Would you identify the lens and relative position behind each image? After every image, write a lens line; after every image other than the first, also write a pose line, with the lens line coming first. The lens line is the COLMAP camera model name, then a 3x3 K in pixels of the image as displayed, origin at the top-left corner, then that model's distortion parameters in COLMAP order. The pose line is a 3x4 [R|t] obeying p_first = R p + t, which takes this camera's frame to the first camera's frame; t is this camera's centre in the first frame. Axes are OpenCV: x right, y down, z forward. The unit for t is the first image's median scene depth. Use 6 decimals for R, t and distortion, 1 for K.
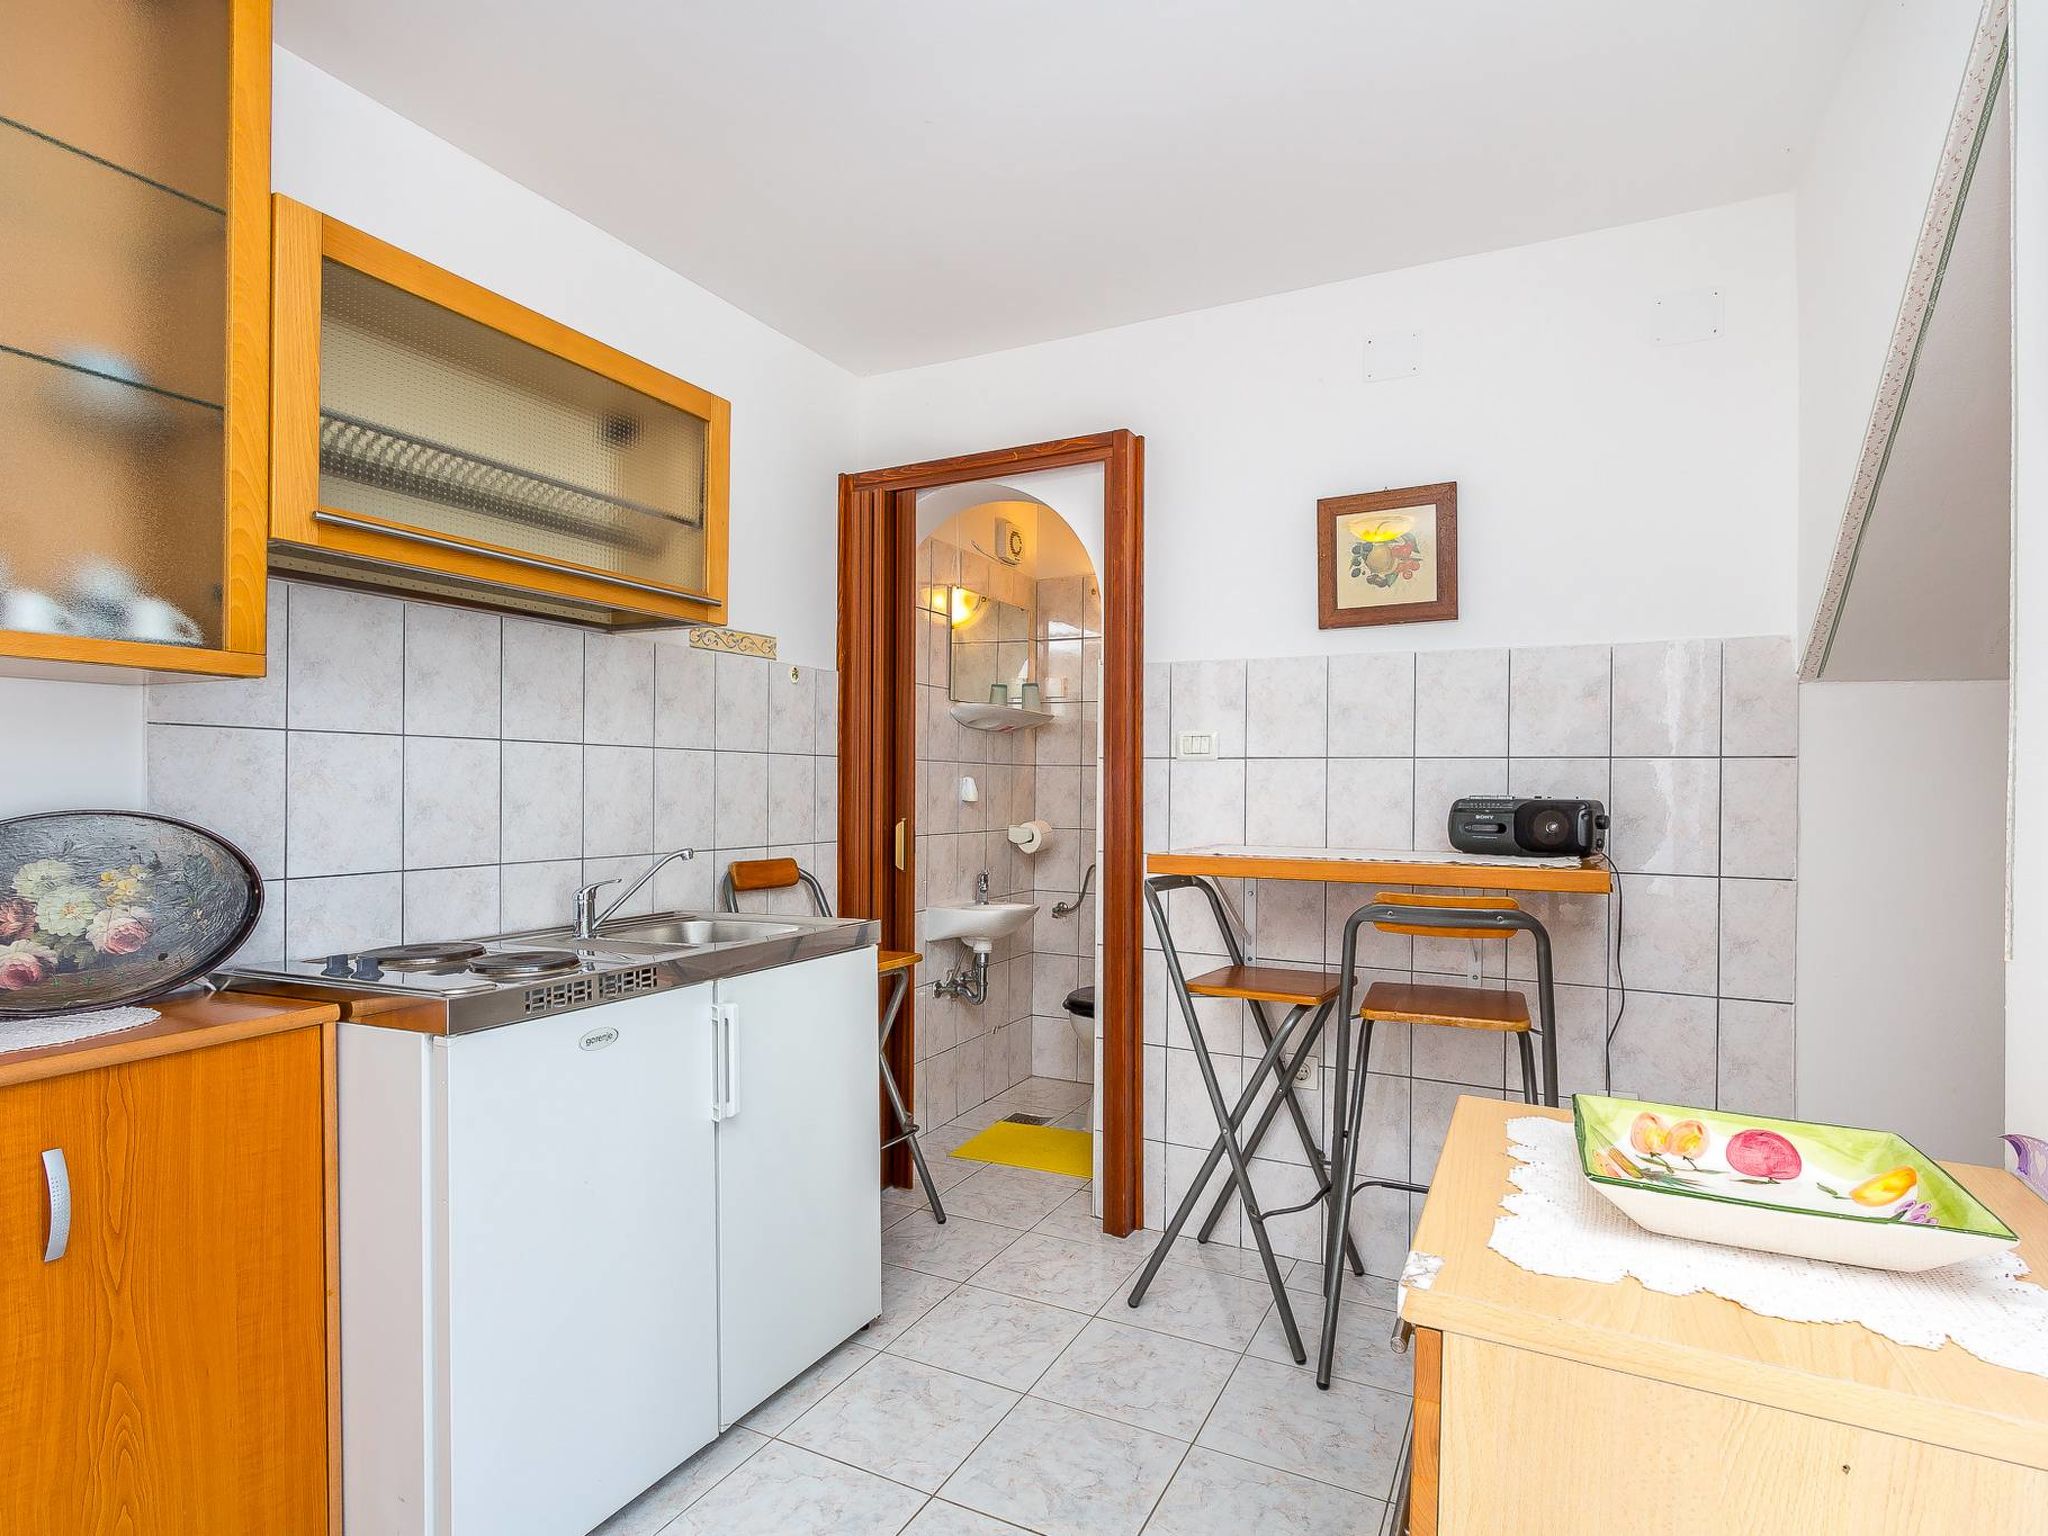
lens RADIAL K [[1083.0, 0, 1006.8], [0, 1083.0, 779.5], [0, 0, 1]] dist [0.002759, 0.001344]
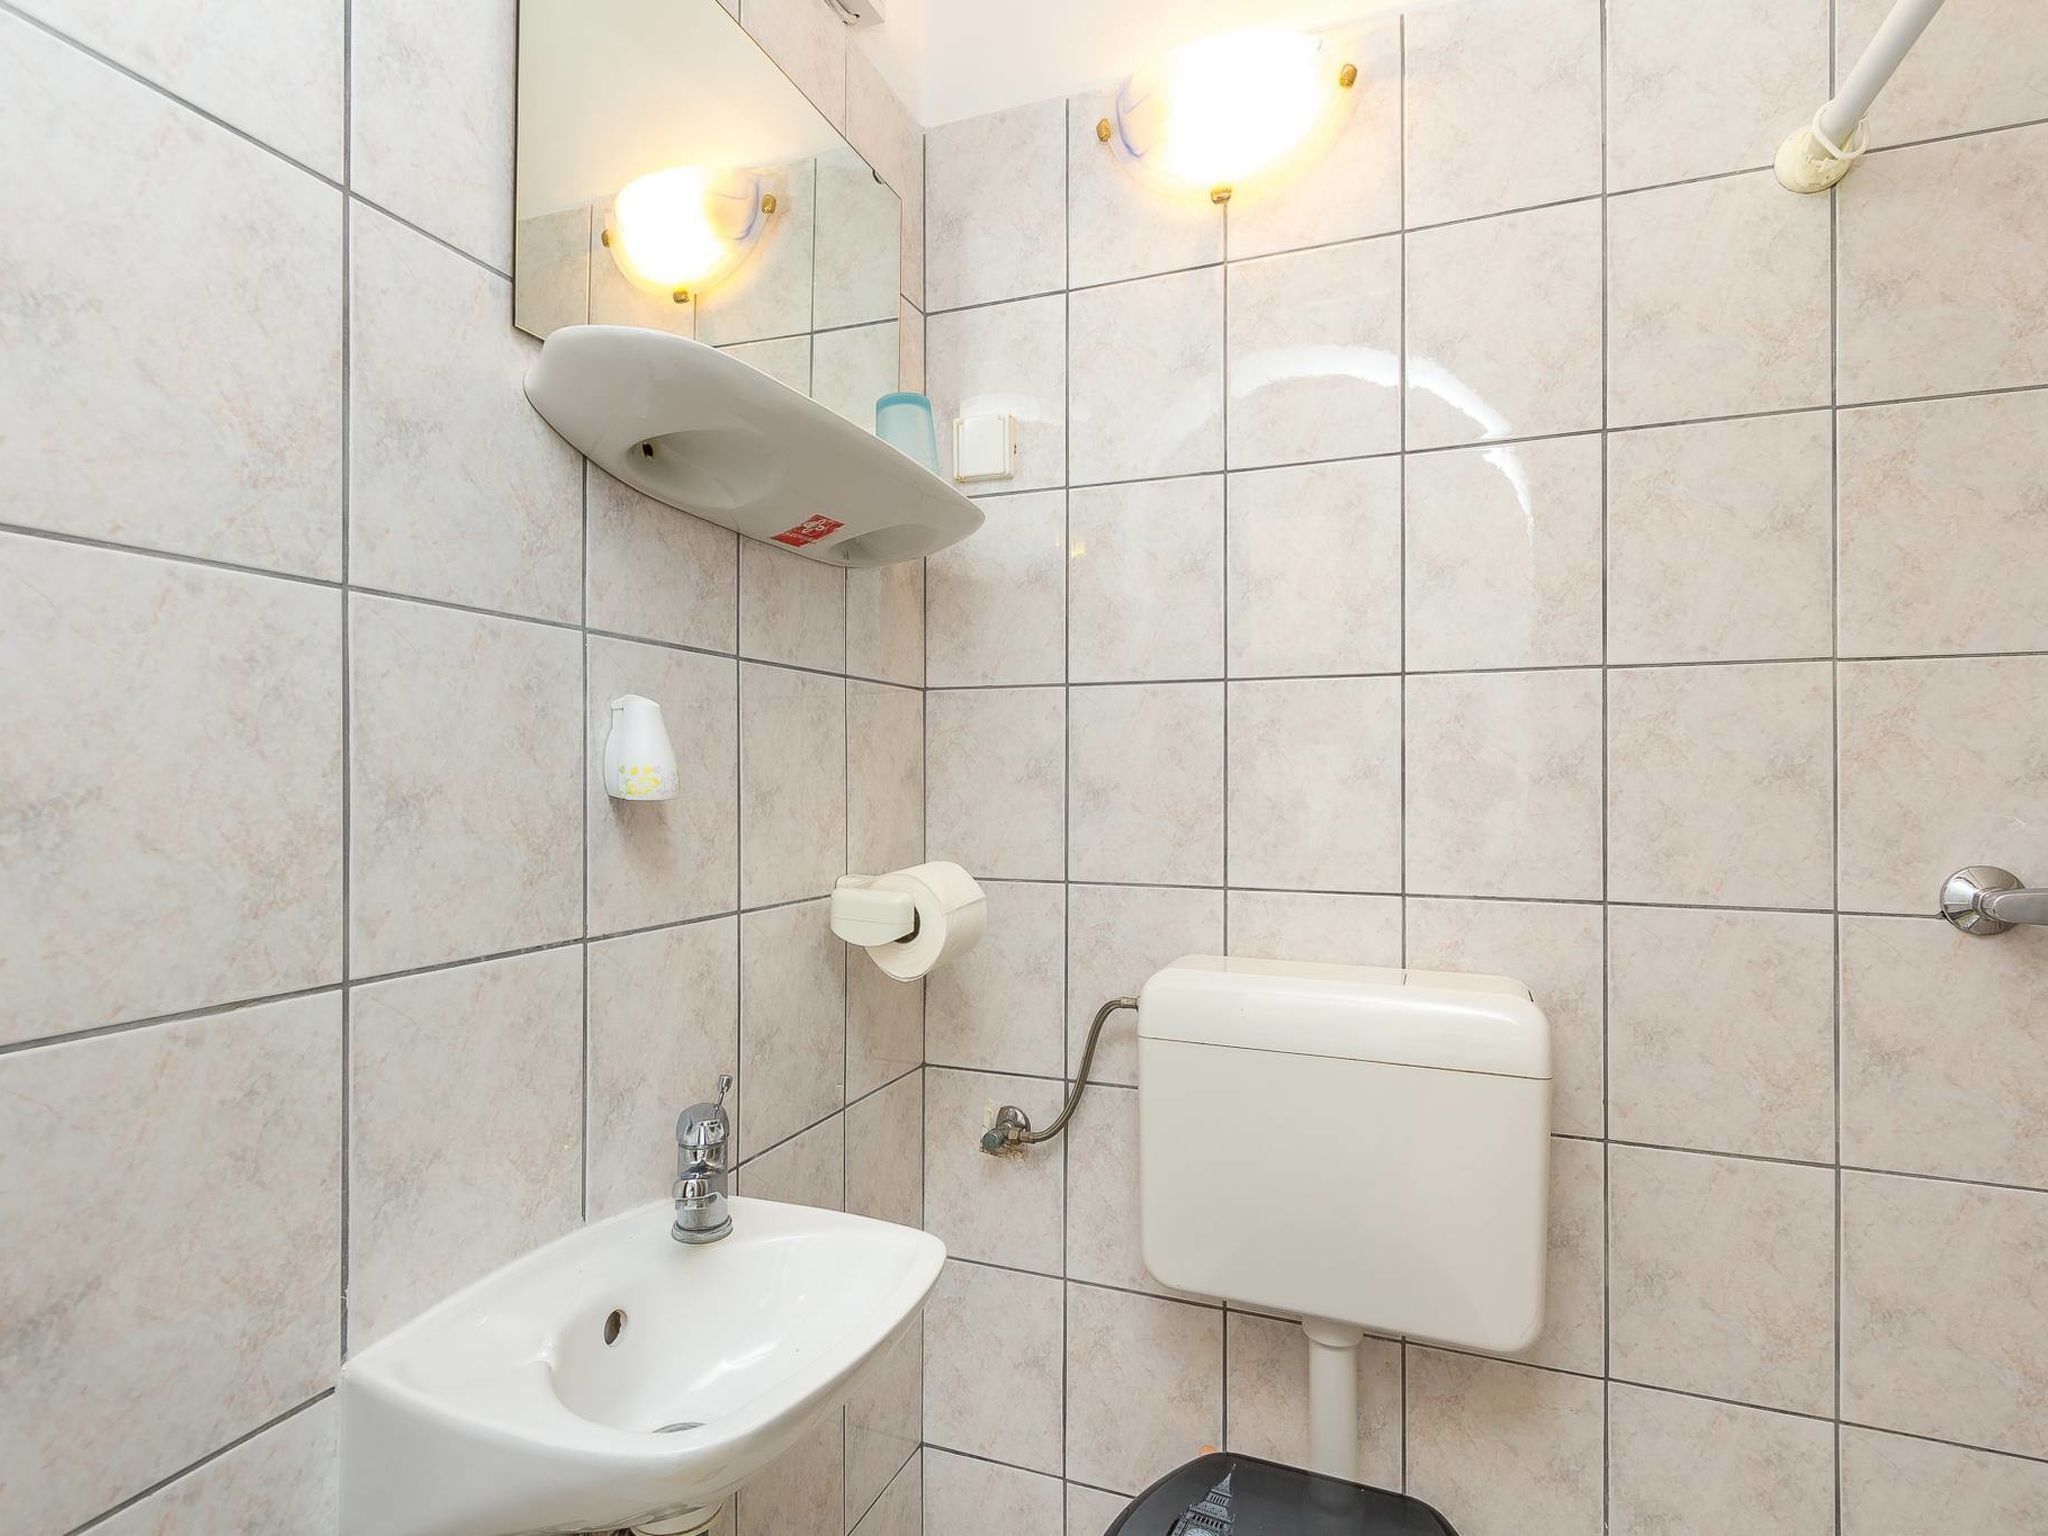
lens RADIAL K [[1083.0, 0, 1024.0], [0, 1083.0, 760.2], [0, 0, 1]] dist [0.002759, 0.001344]
pose [[0.991775, -0.010027, 0.127601, 0.019309], [0.008714, 0.999903, 0.010839, 0.010632], [-0.127697, -0.009638, 0.991766, 0.902470]]
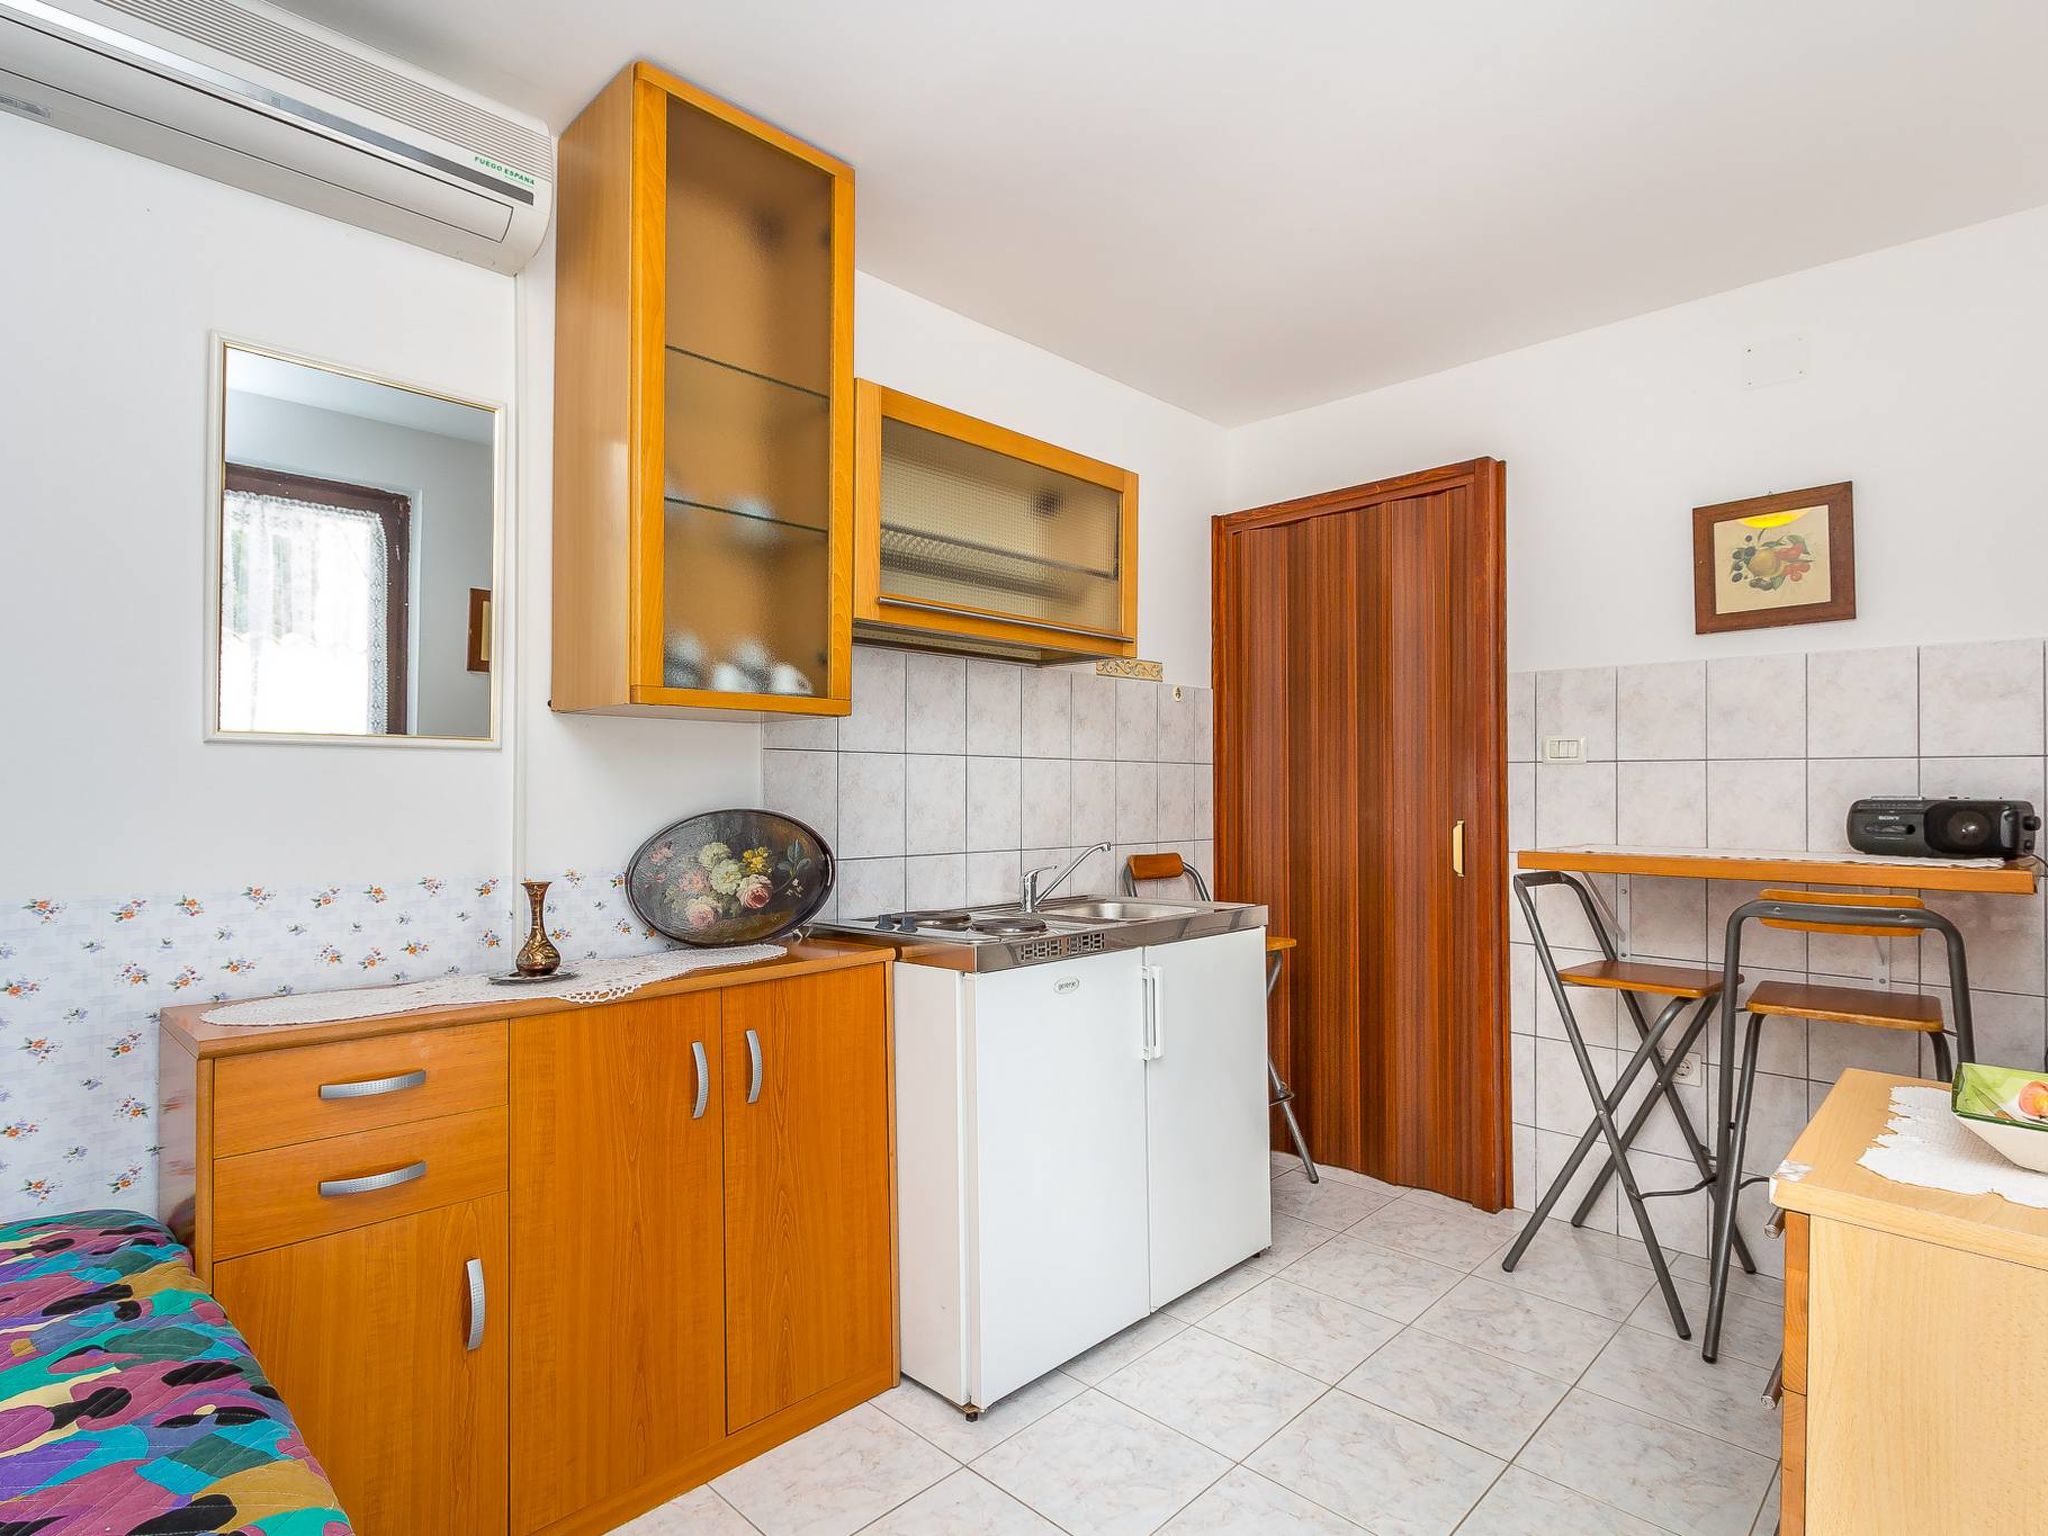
lens RADIAL K [[1083.0, 0, 1002.7], [0, 1083.0, 775.7], [0, 0, 1]] dist [0.002759, 0.001344]
pose [[0.957551, -0.009432, -0.288109, -0.053304], [0.006987, 0.999930, -0.009514, -0.000290], [0.288179, 0.007097, 0.957550, -0.200323]]
